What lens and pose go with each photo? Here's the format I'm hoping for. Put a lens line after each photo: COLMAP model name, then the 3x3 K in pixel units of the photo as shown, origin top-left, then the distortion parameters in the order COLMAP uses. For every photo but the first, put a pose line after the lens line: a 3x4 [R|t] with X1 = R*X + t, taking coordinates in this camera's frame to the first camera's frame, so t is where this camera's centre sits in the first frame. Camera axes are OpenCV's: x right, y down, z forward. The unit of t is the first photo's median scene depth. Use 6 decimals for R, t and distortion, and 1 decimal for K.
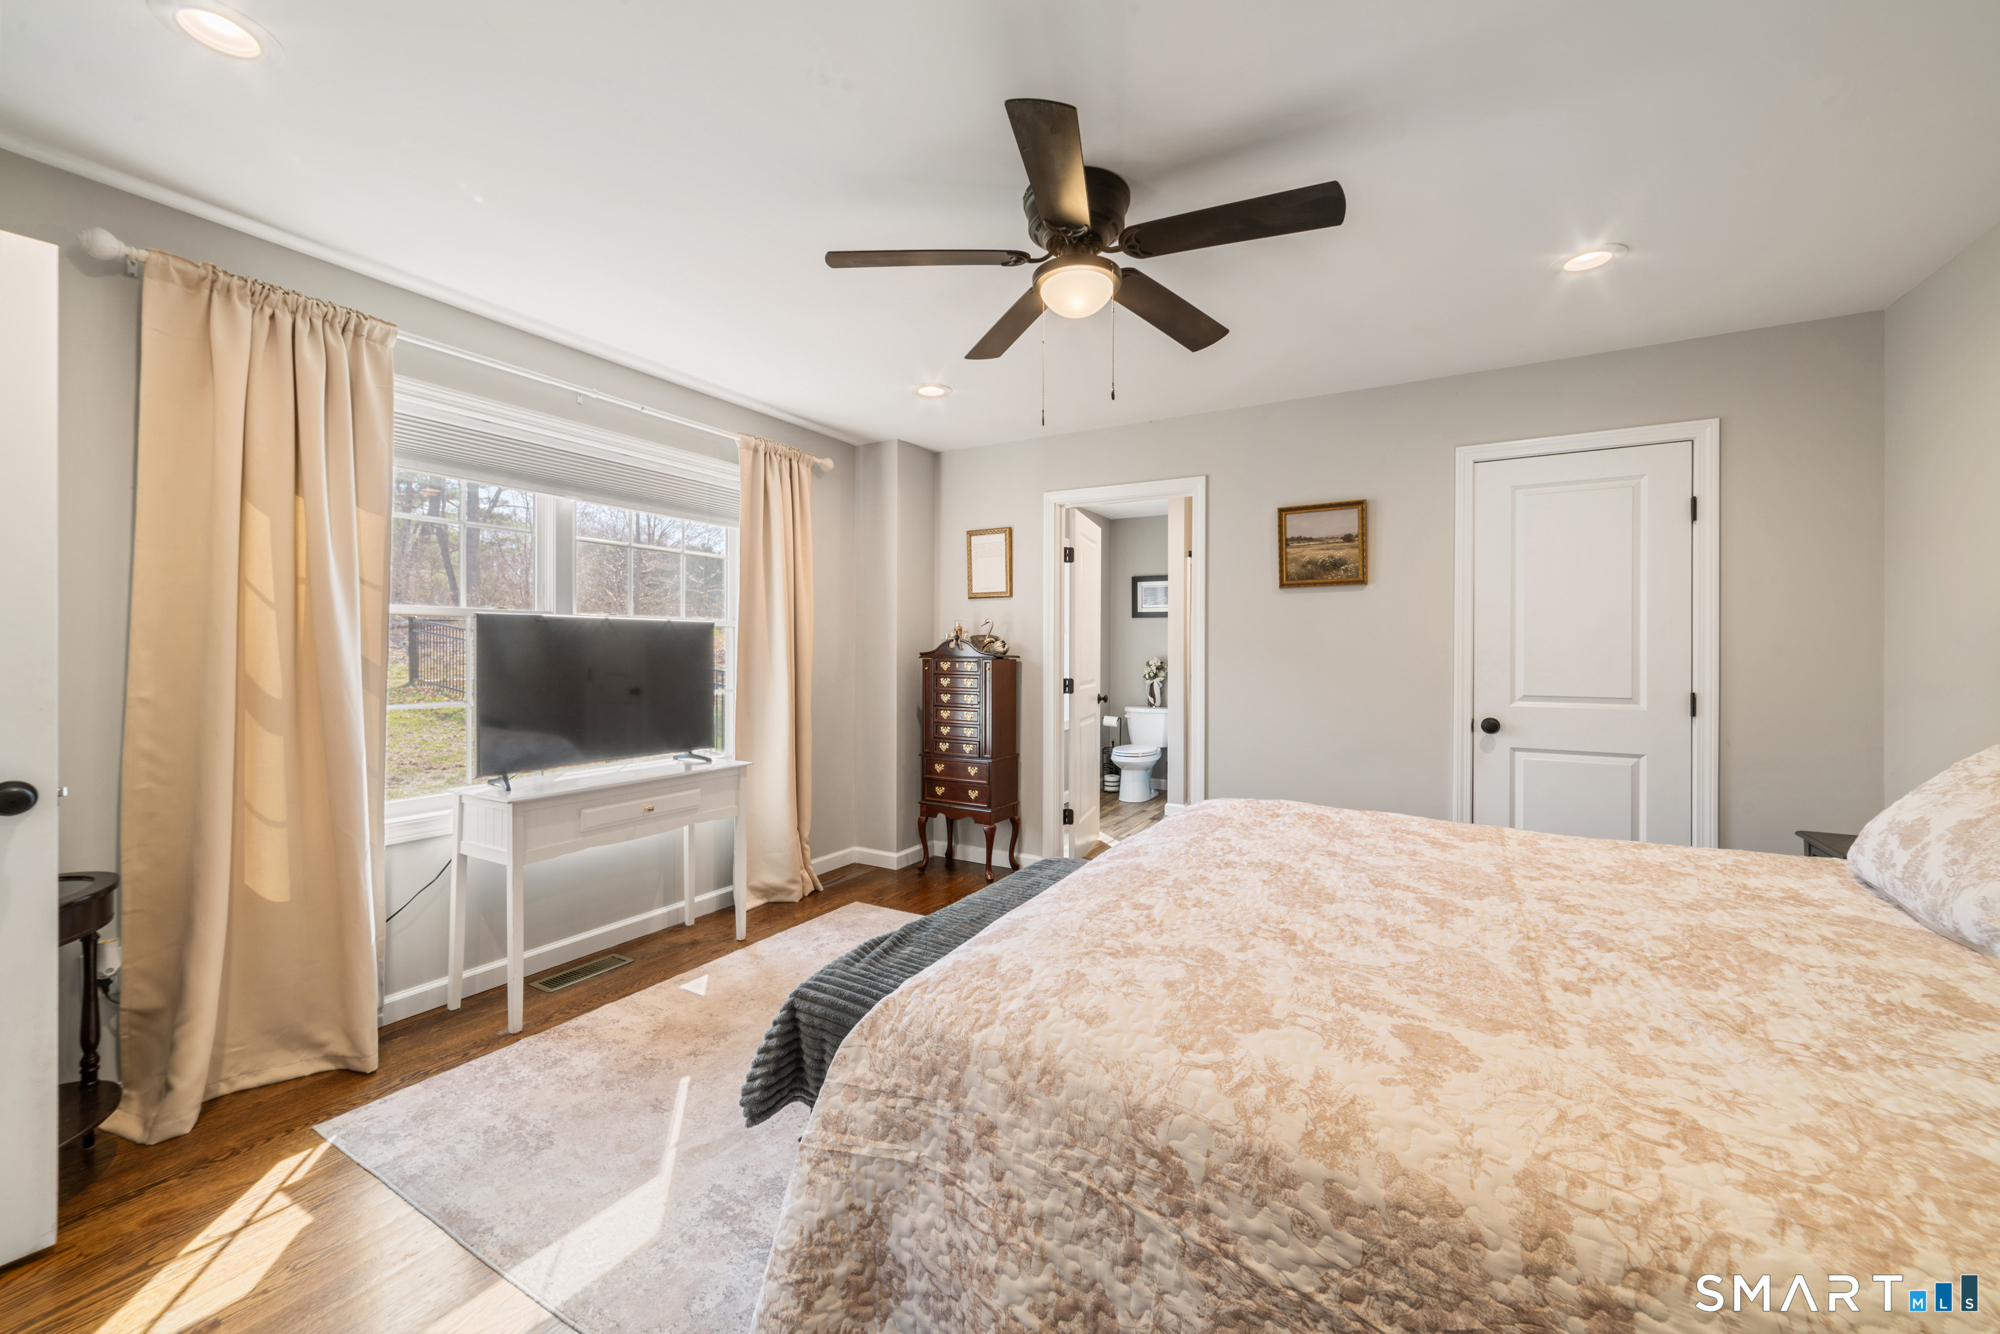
lens RADIAL K [[782.7, 0, 1007.0], [0, 782.7, 646.6], [0, 0, 1]] dist [-0.005087, 0.001093]
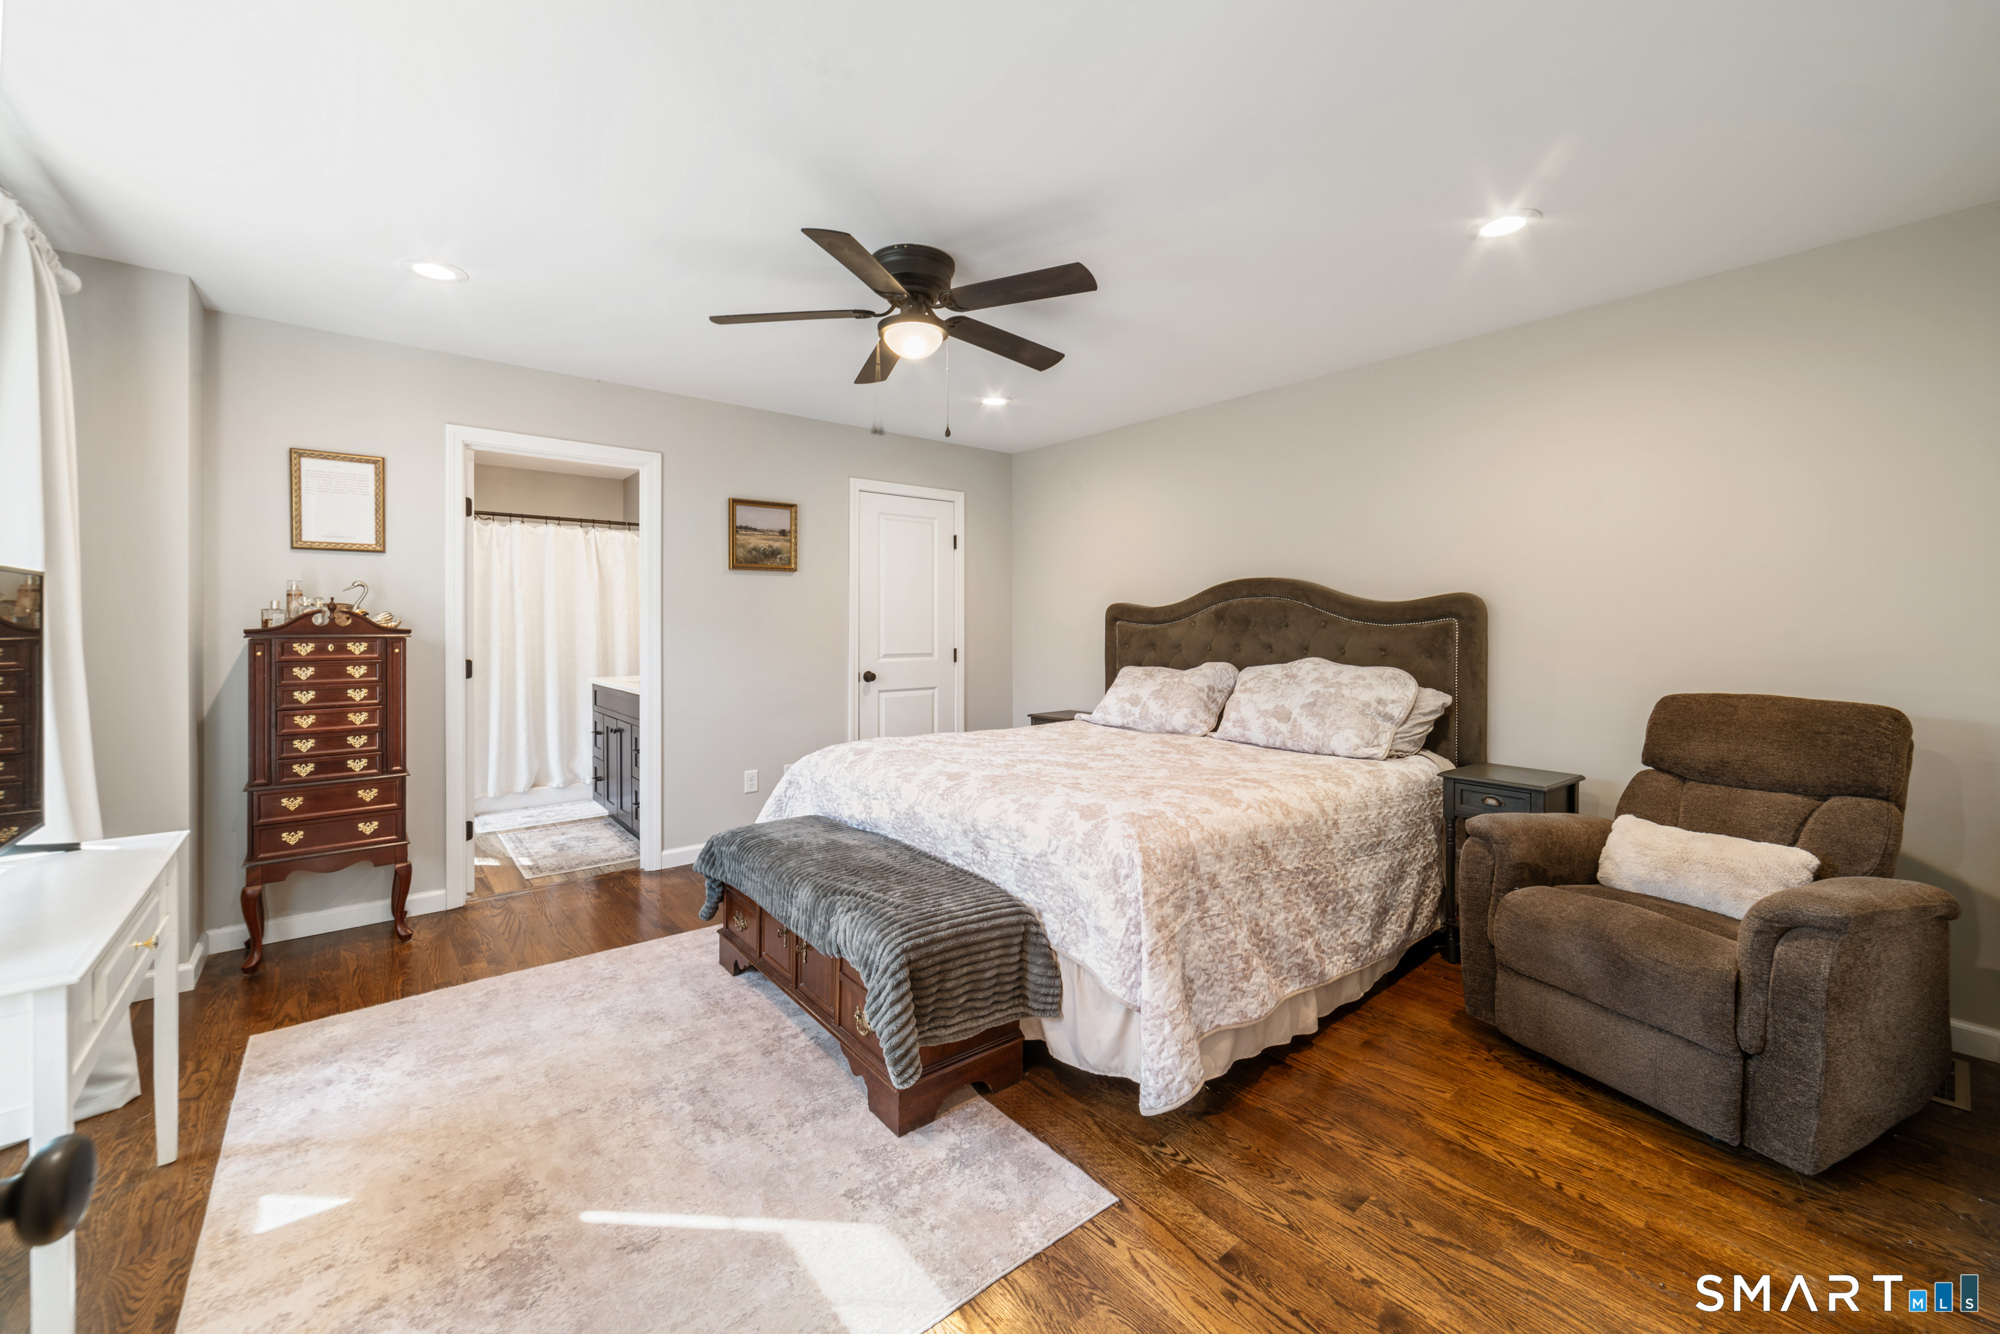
lens RADIAL K [[782.7, 0, 1002.2], [0, 782.7, 631.4], [0, 0, 1]] dist [-0.005087, 0.001093]
pose [[0.343197, -0.011466, 0.939193, -0.601228], [-0.002873, 0.999908, 0.013257, -0.001405], [-0.939259, -0.007248, 0.343133, 0.253932]]
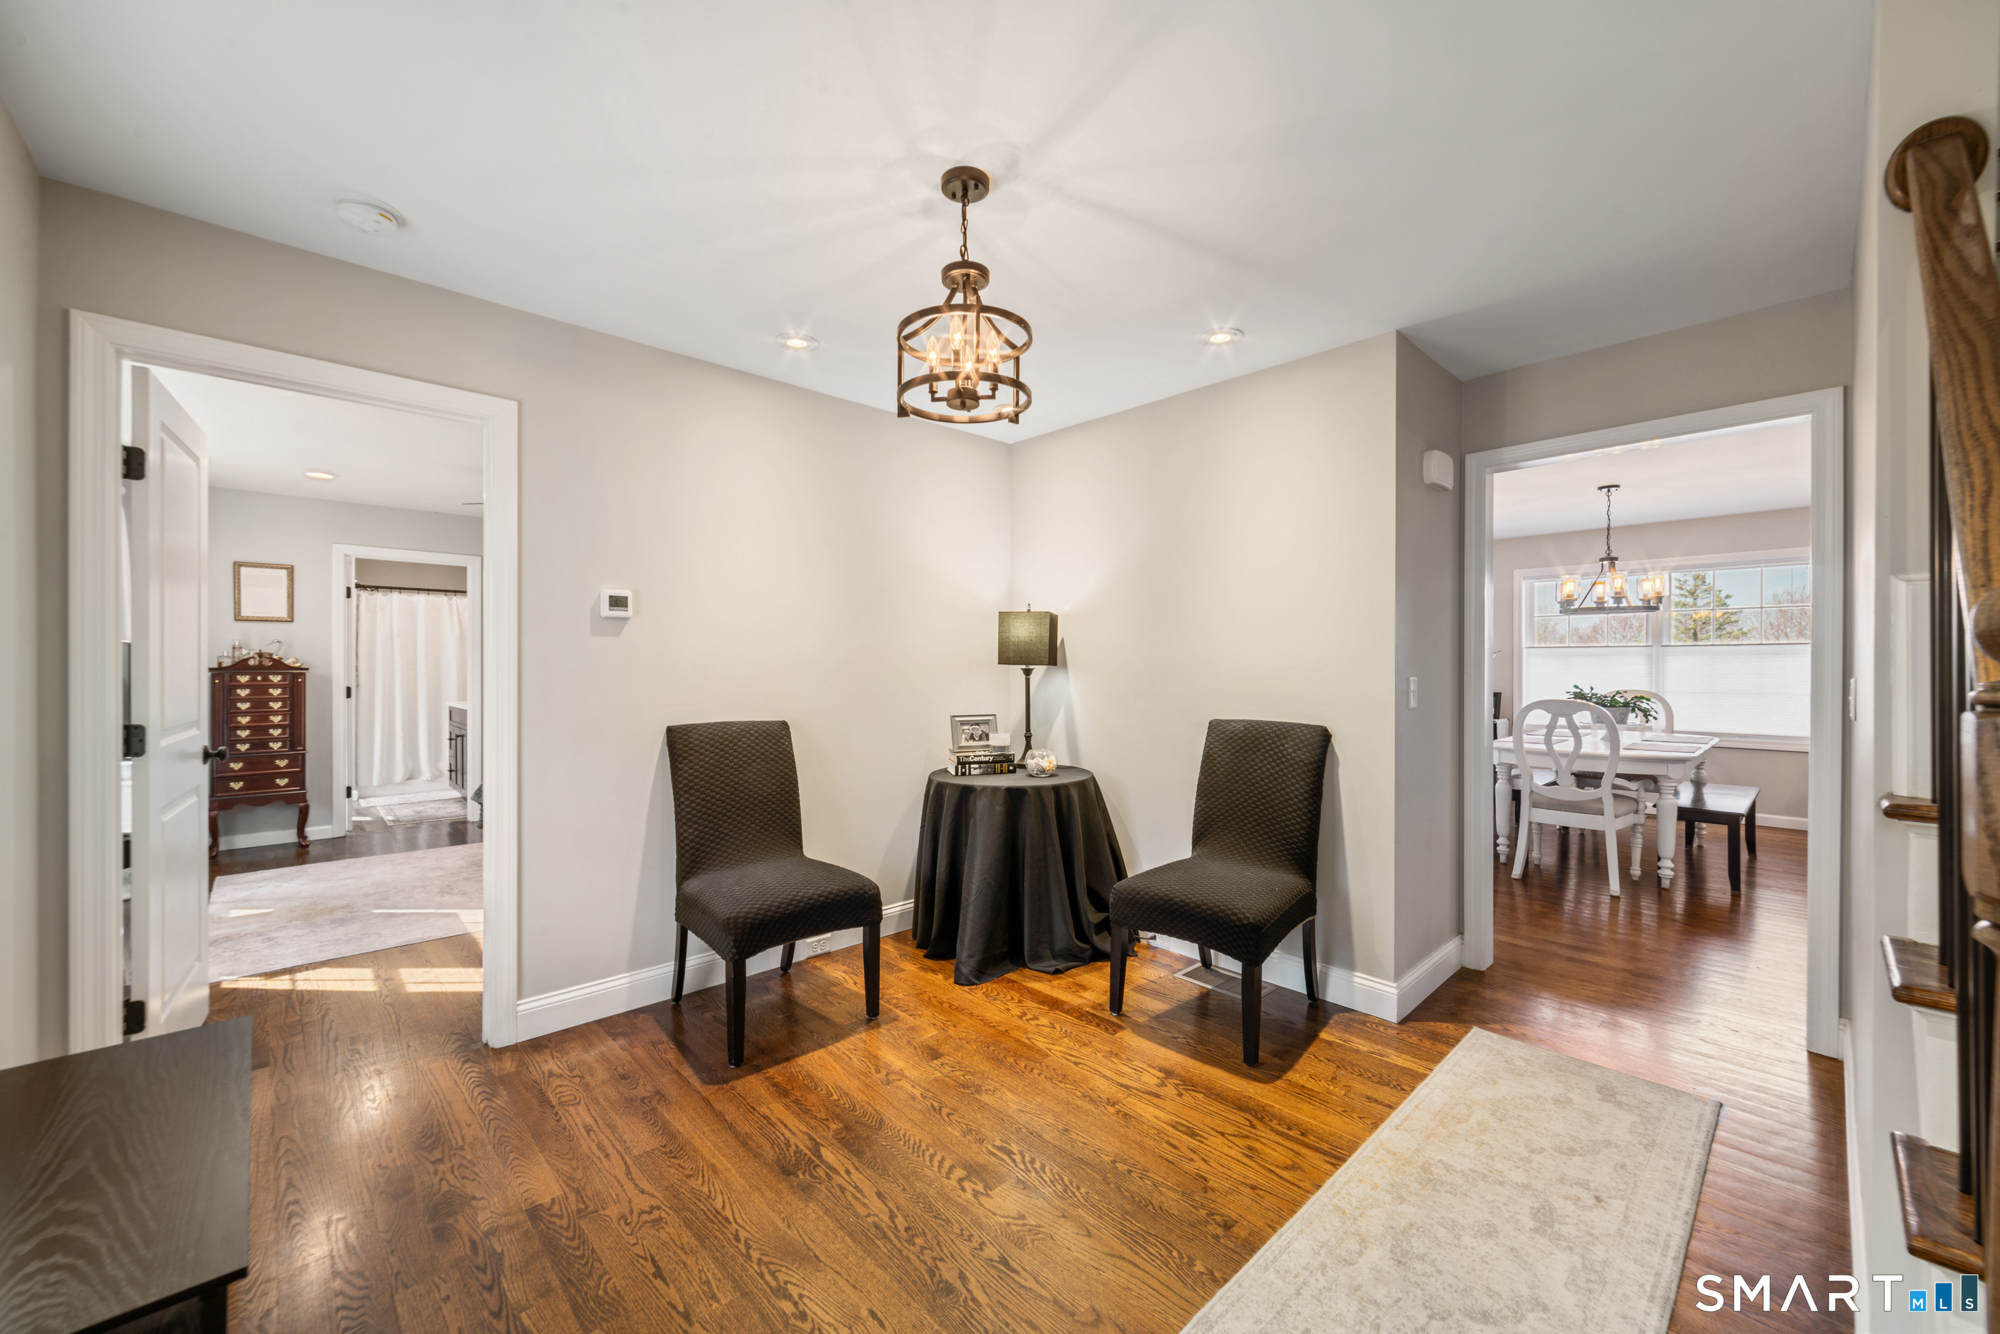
lens RADIAL K [[783.5, 0, 1009.4], [0, 783.5, 667.4], [0, 0, 1]] dist [-0.001137, 0.001006]
pose [[0.284982, -0.008104, 0.958499, -1.060735], [0.000195, 0.999965, 0.008396, -0.003033], [-0.958533, -0.002206, 0.284973, -0.533950]]
